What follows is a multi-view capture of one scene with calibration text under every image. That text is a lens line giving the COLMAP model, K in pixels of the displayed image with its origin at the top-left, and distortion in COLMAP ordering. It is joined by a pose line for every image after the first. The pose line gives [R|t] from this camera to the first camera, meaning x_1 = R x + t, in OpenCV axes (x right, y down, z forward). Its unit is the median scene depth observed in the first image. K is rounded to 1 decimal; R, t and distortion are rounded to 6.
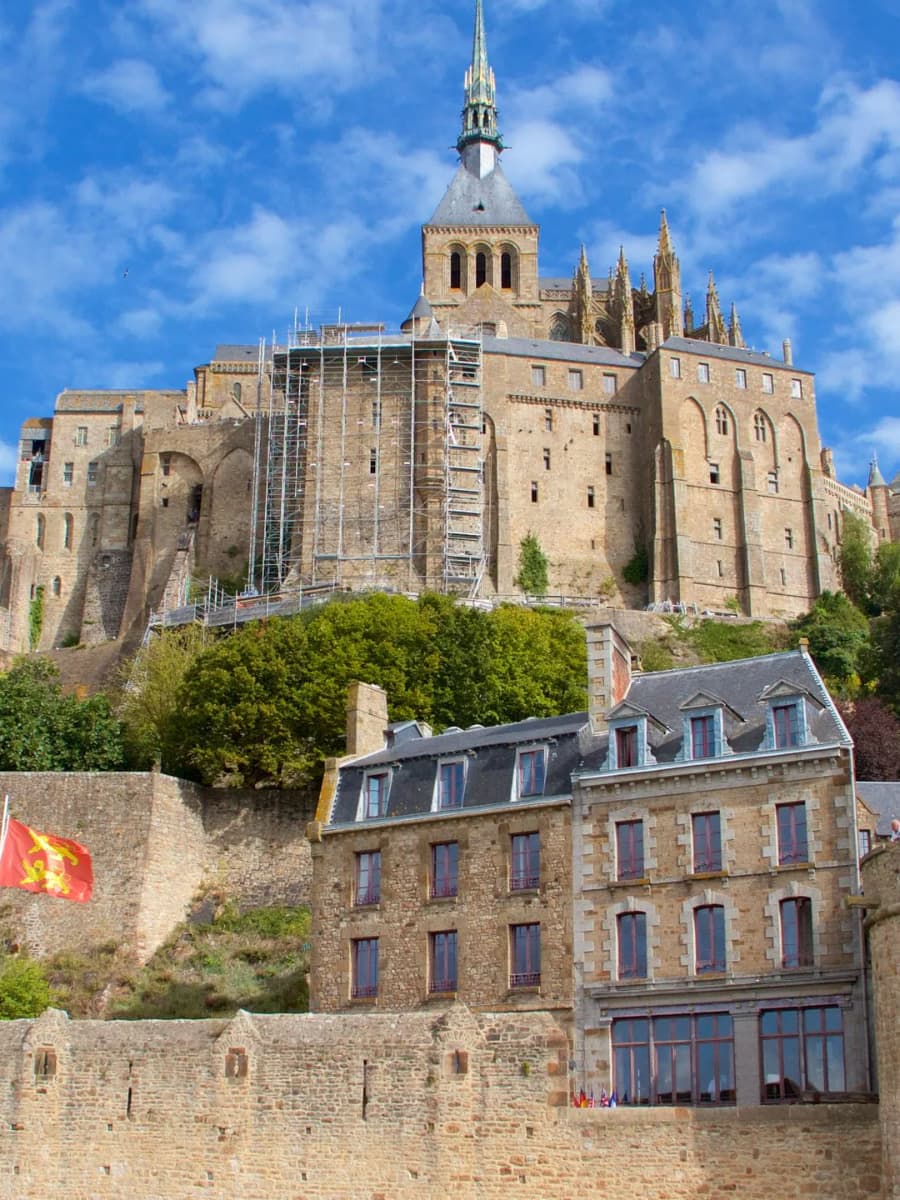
lens RADIAL K [[1617.8, 0, 446.0], [0, 1617.8, 600.5], [0, 0, 1]] dist [-0.141404, 0.000000]
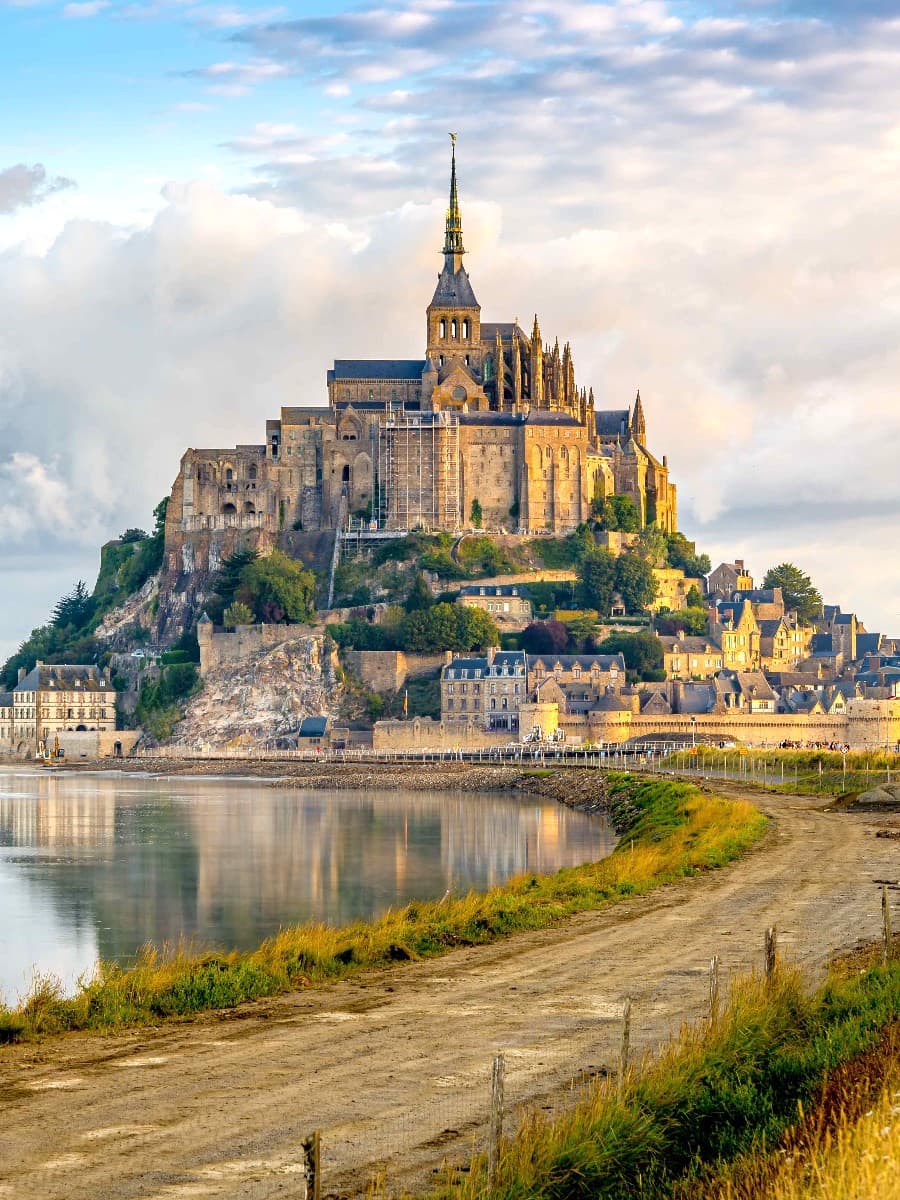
lens RADIAL K [[1617.8, 0, 451.2], [0, 1617.8, 600.4], [0, 0, 1]] dist [-0.141404, 0.000000]
pose [[0.999004, -0.006078, 0.044199, -0.110465], [-0.007526, 0.953519, 0.301239, -0.694015], [-0.043976, -0.301272, 0.952524, -1.645184]]
